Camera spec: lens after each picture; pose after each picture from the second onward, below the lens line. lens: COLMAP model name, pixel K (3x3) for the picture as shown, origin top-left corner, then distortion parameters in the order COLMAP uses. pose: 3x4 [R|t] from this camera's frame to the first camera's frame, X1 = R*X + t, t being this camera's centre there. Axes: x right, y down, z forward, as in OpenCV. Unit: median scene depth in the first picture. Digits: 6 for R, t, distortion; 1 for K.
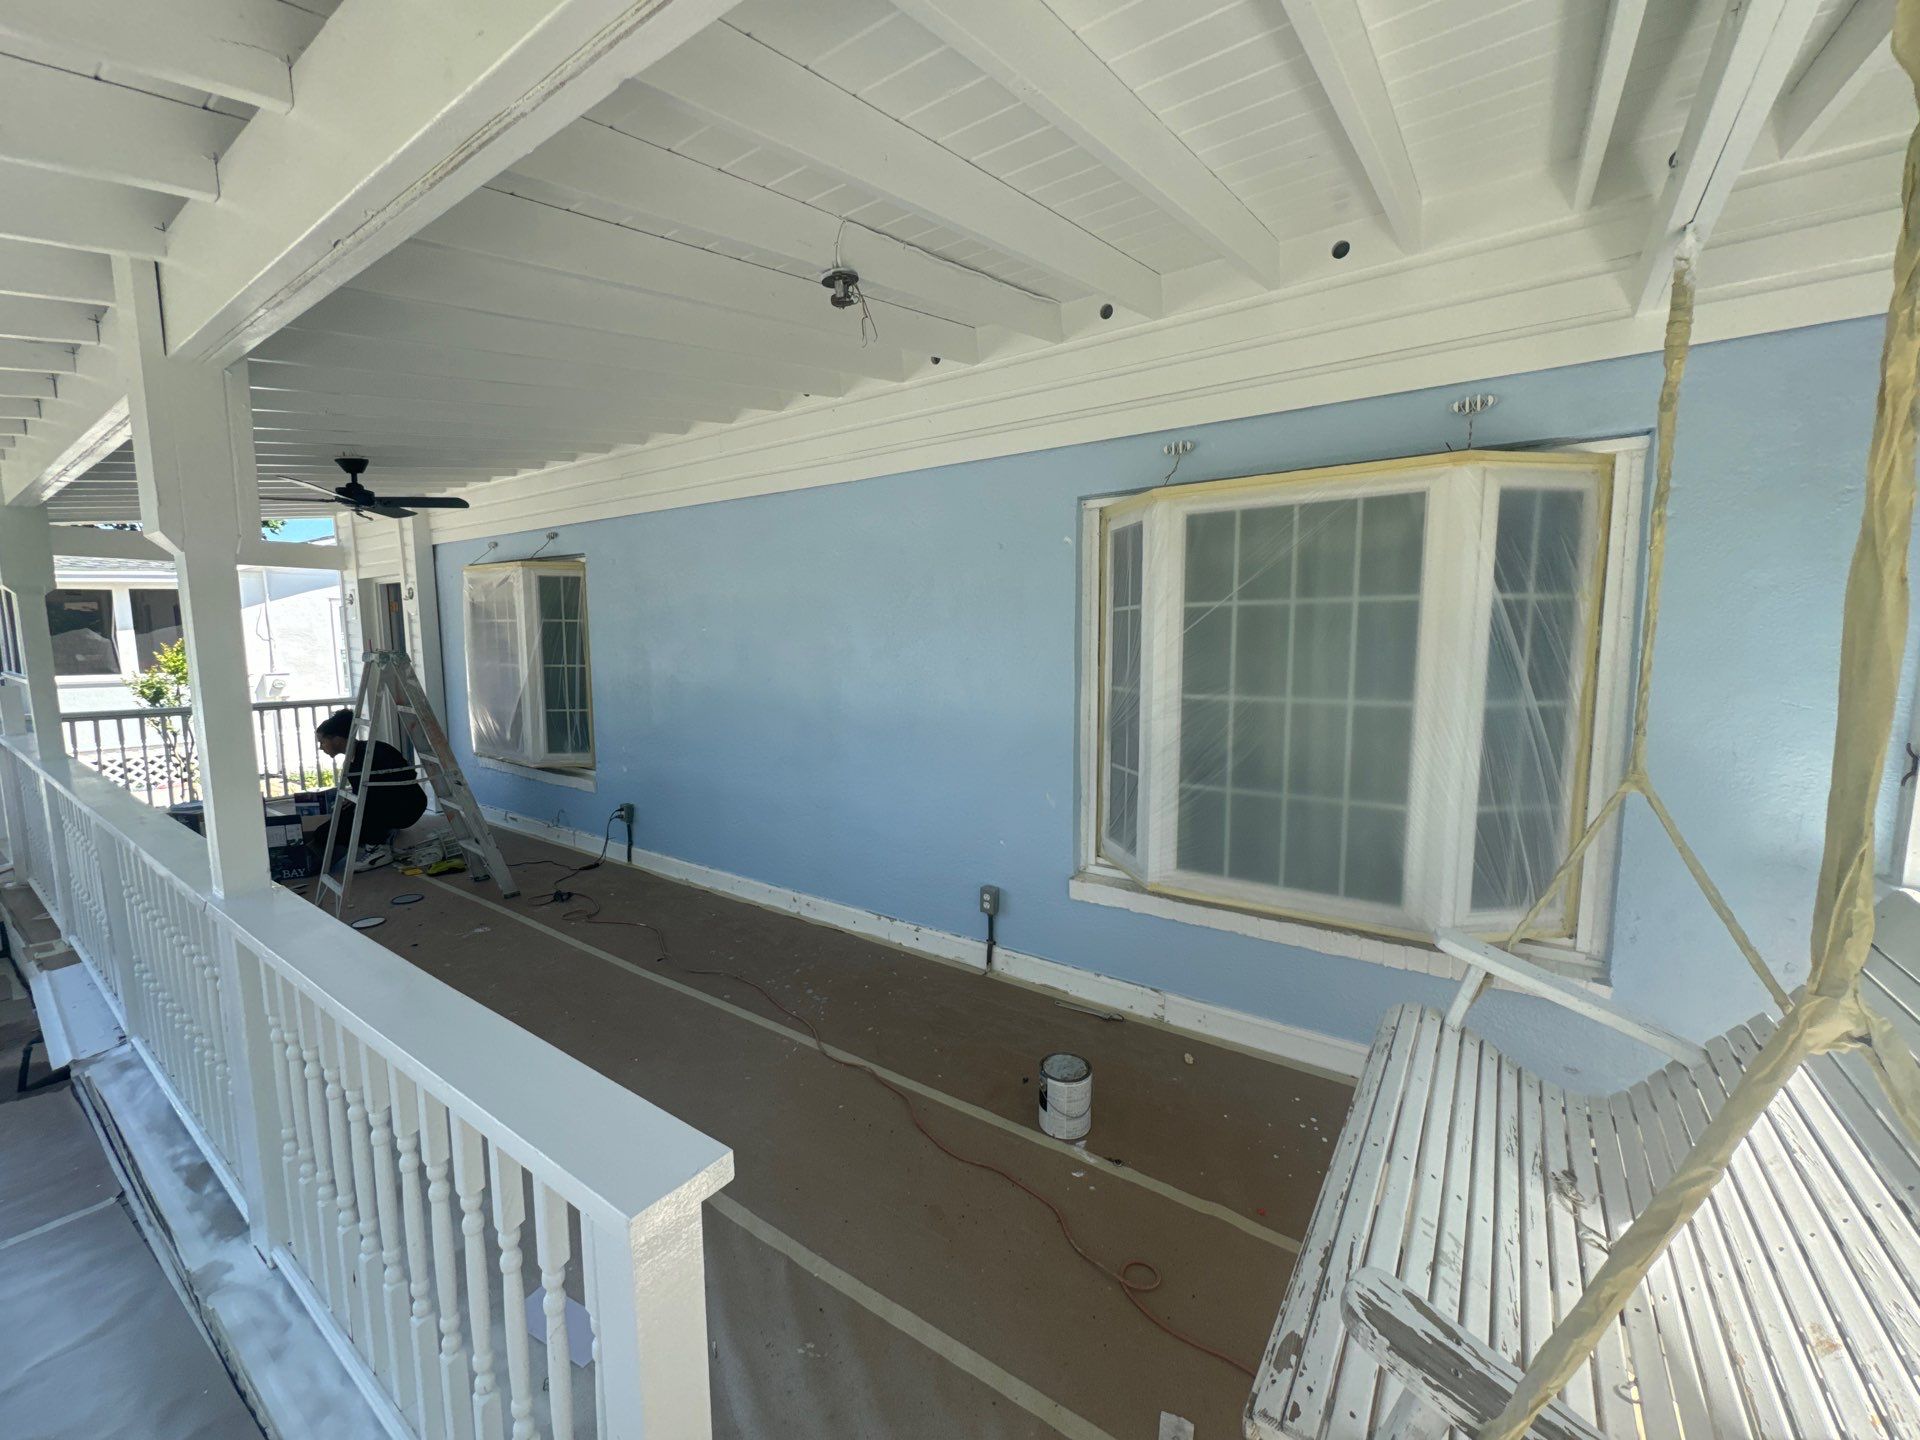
lens RADIAL K [[769.1, 0, 960.0], [0, 769.1, 720.0], [0, 0, 1]] dist [-0.015508, 0.005380]
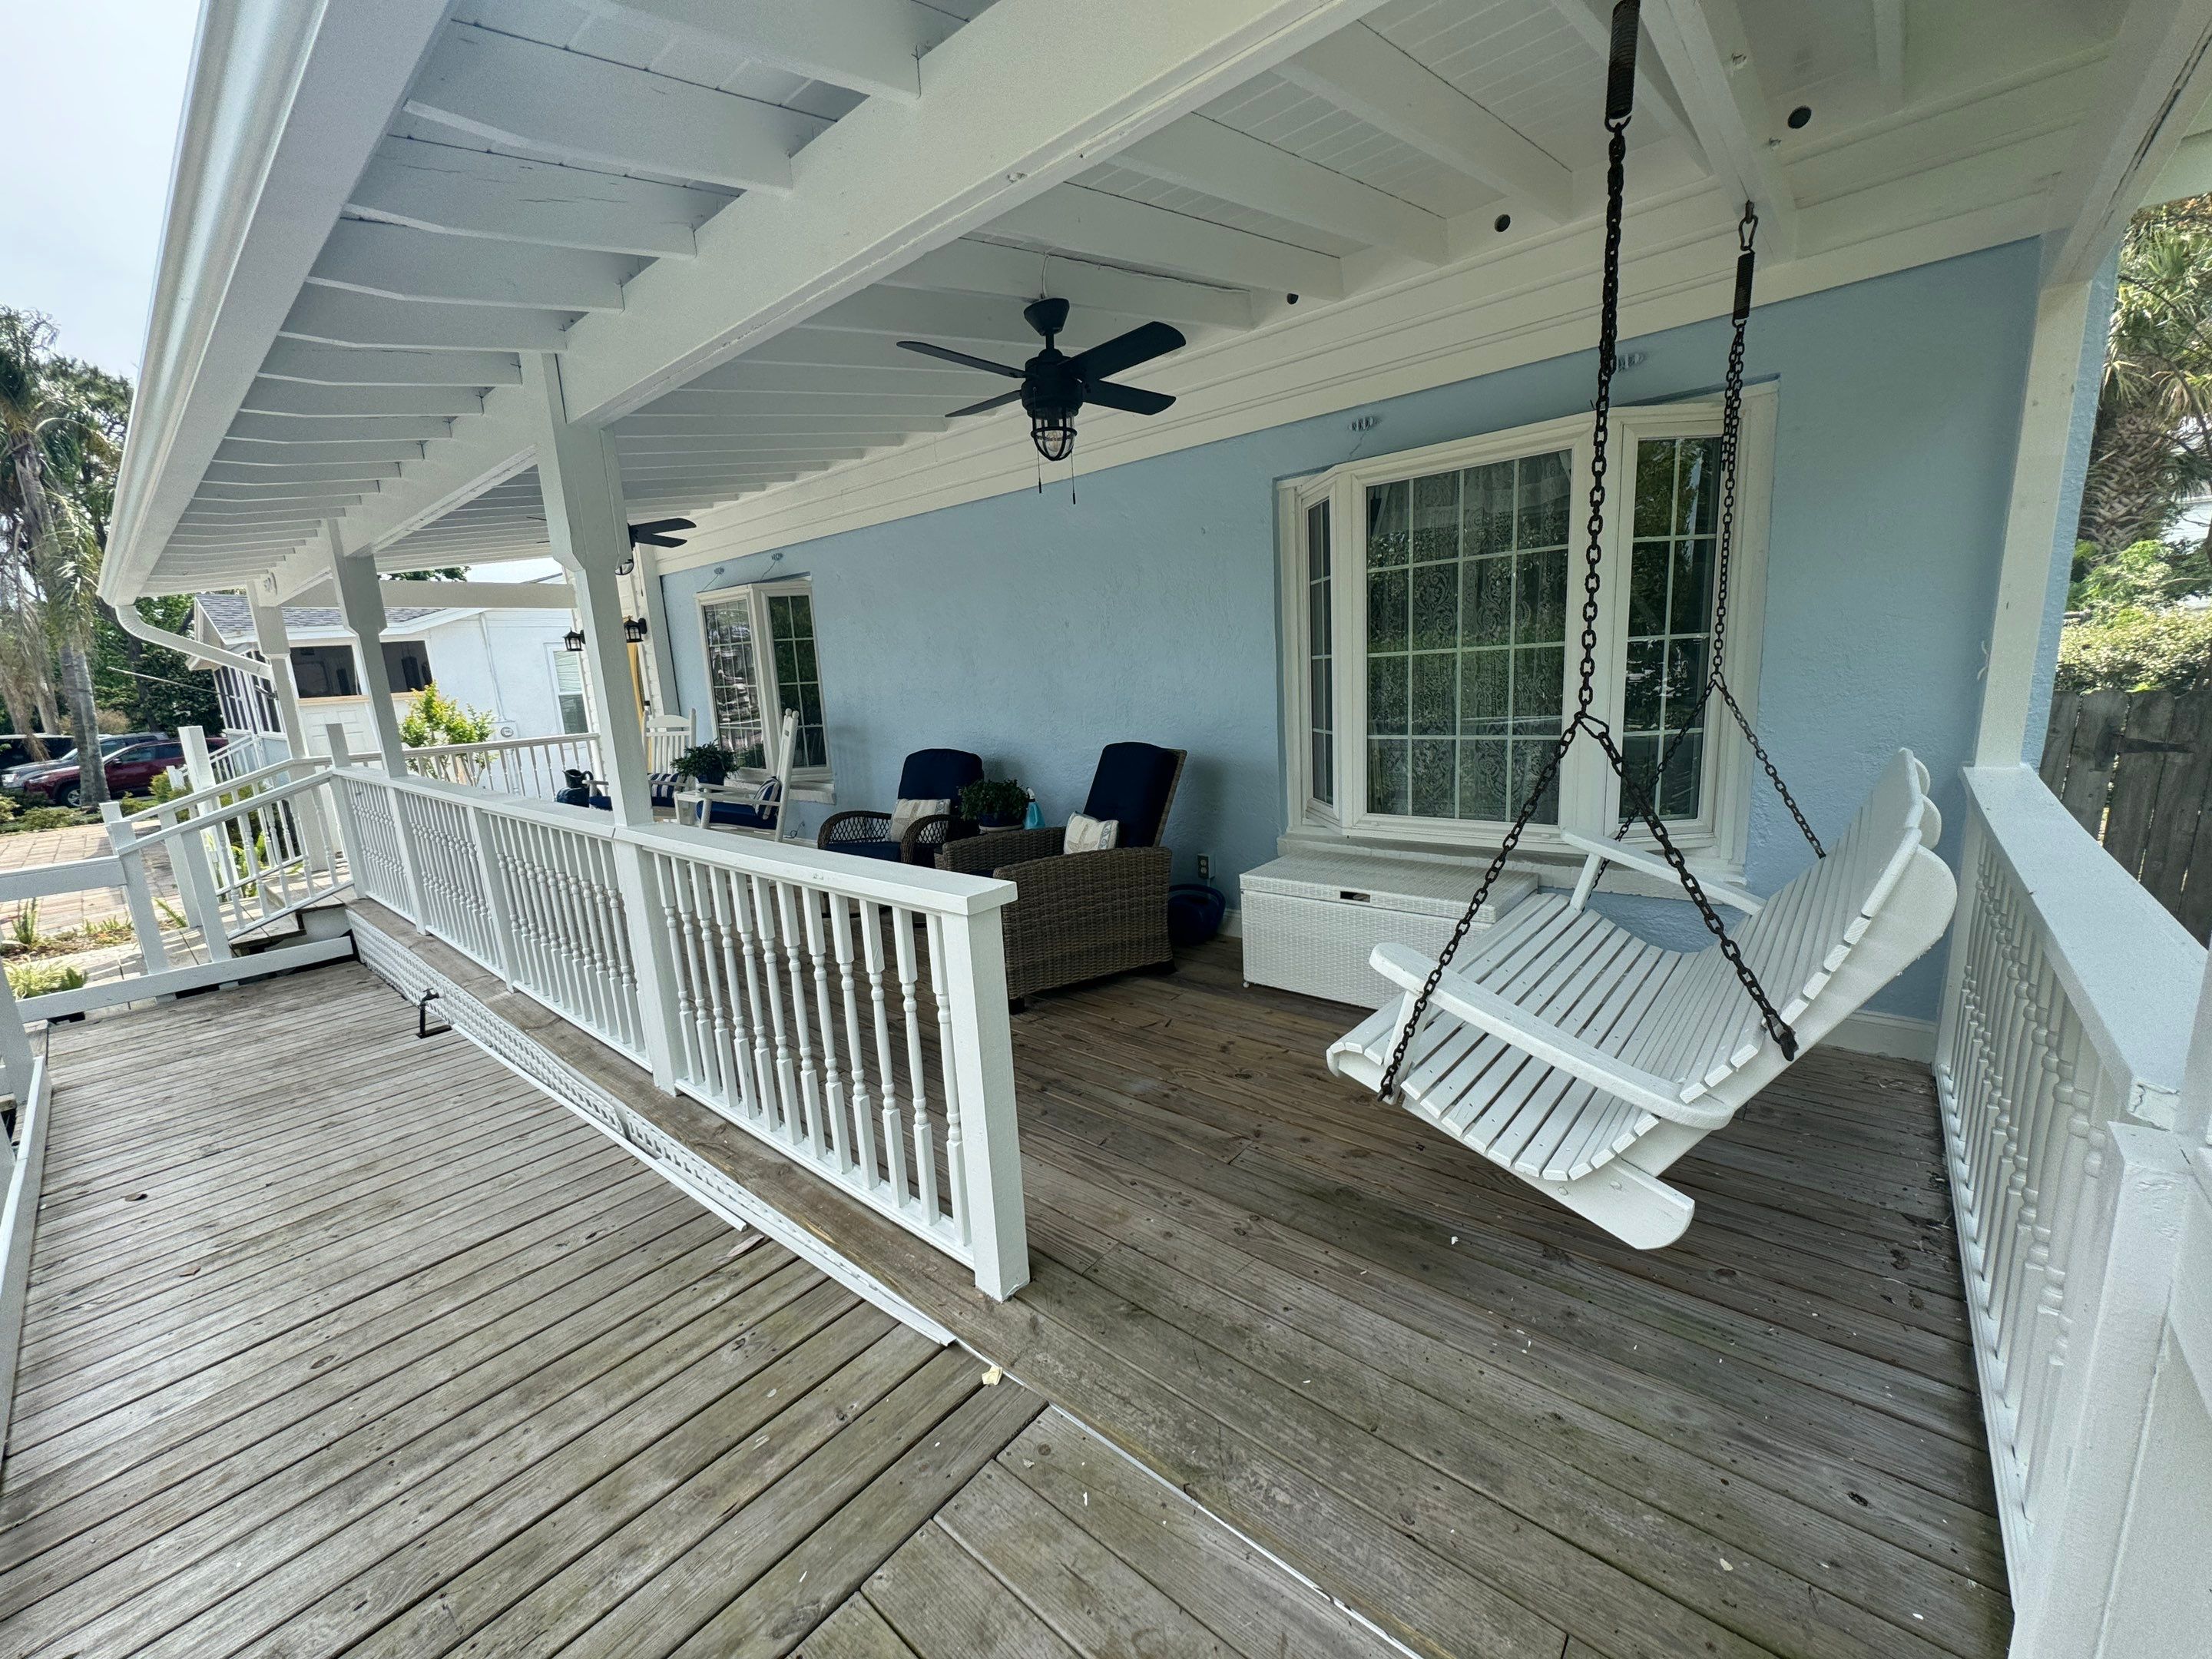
lens RADIAL K [[897.2, 0, 1106.0], [0, 897.2, 829.5], [0, 0, 1]] dist [-0.004224, -0.000325]
pose [[0.993456, -0.036408, -0.108255, 0.039755], [0.044615, 0.996231, 0.074391, 0.092824], [0.105138, -0.078734, 0.991336, -0.298700]]
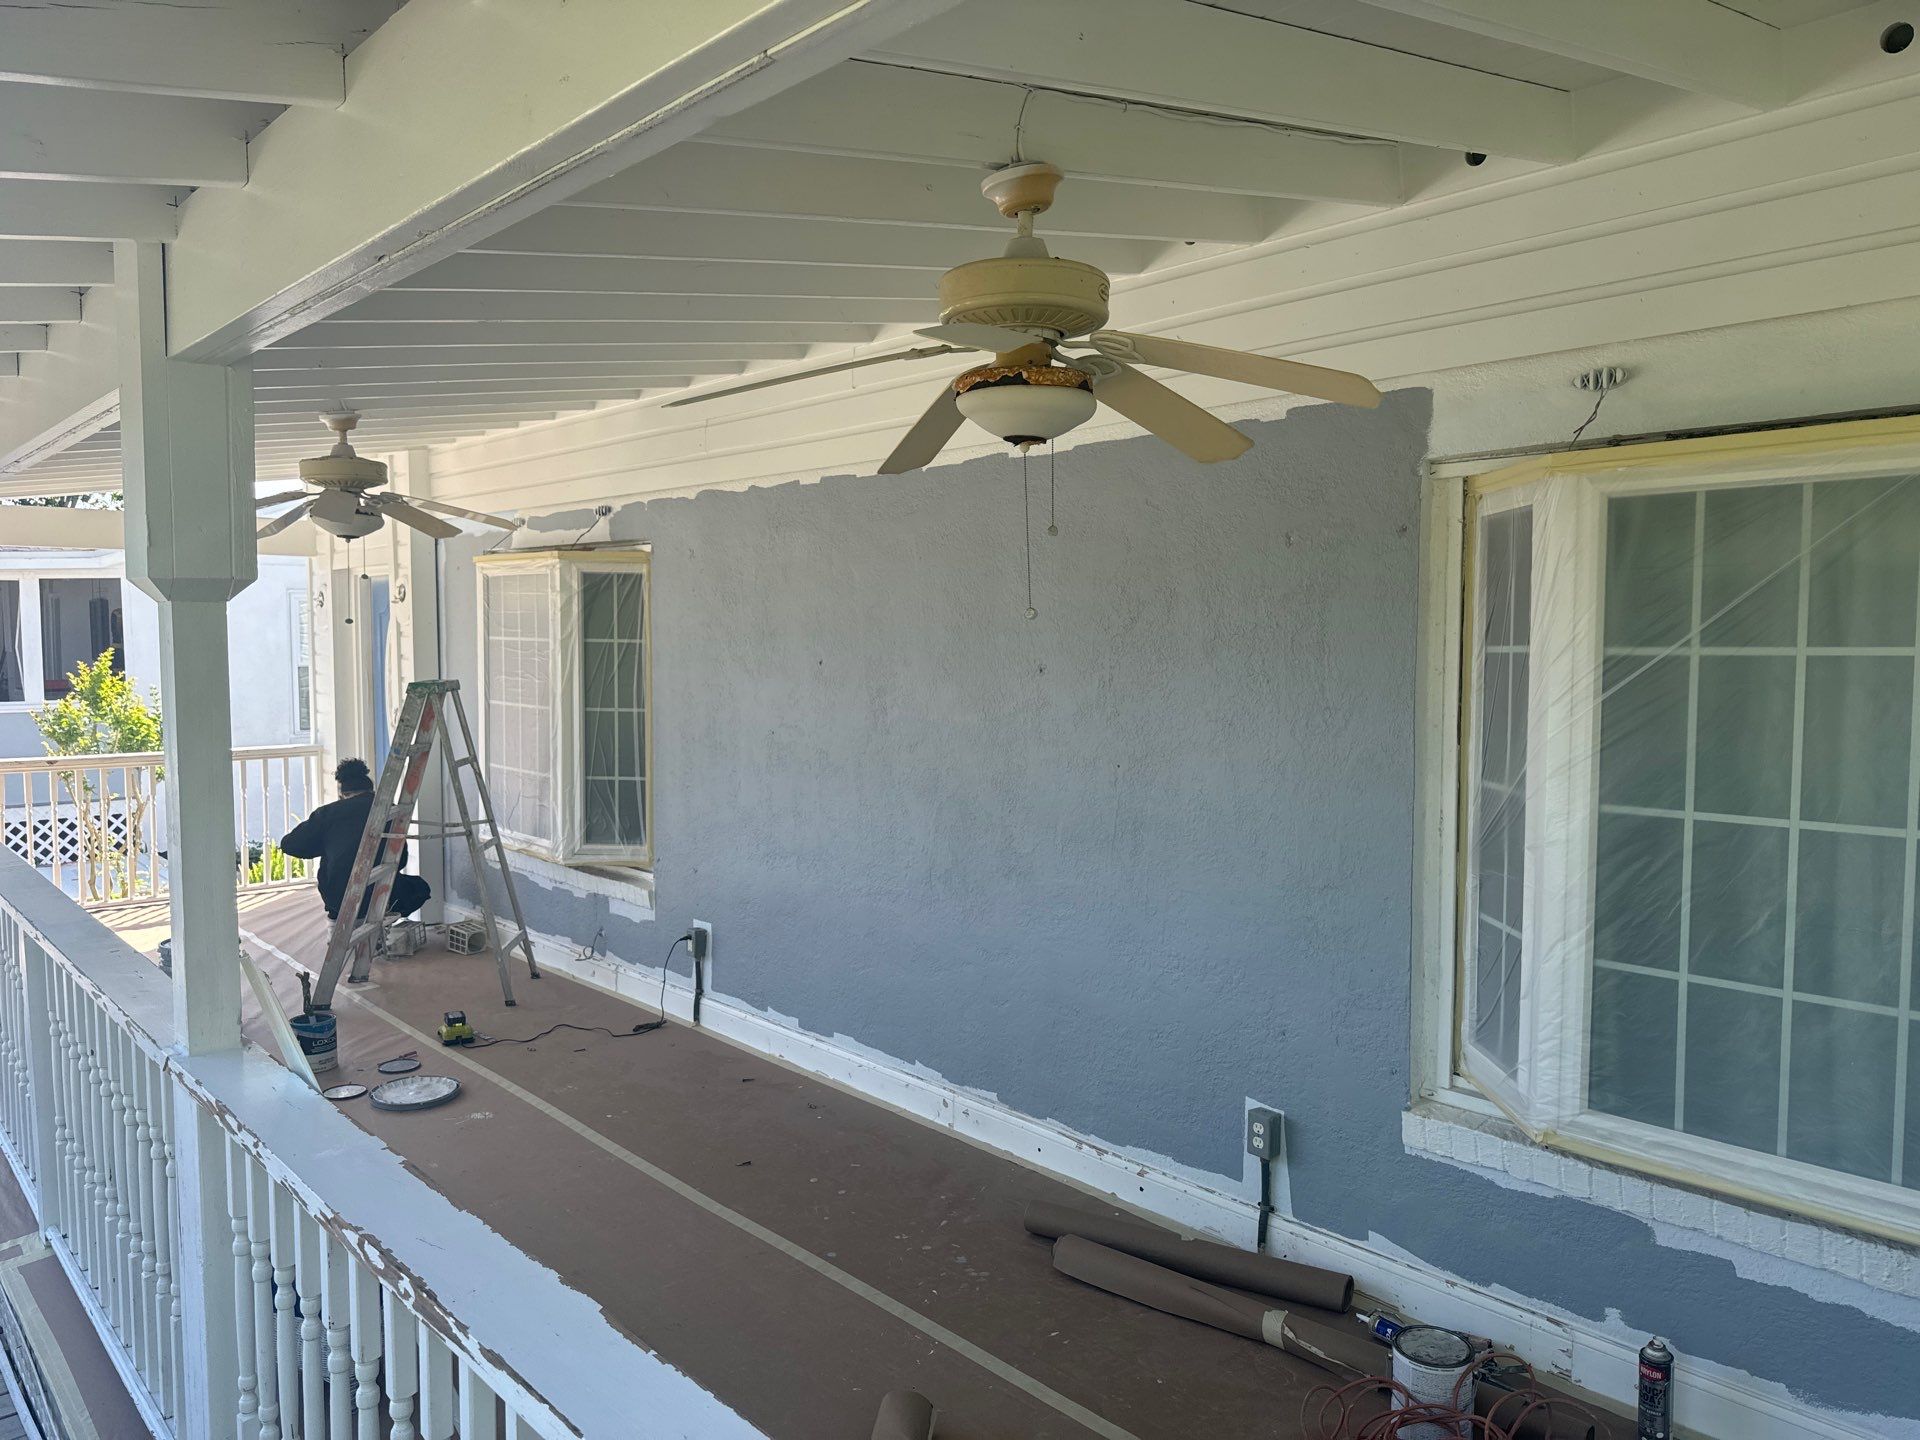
lens RADIAL K [[1360.8, 0, 960.0], [0, 1360.8, 720.0], [0, 0, 1]] dist [0.062017, -0.094921]
pose [[0.974861, 0.017362, -0.222138, 0.043229], [-0.027567, 0.998698, -0.042922, -0.034629], [0.221103, 0.047966, 0.974070, -0.101103]]
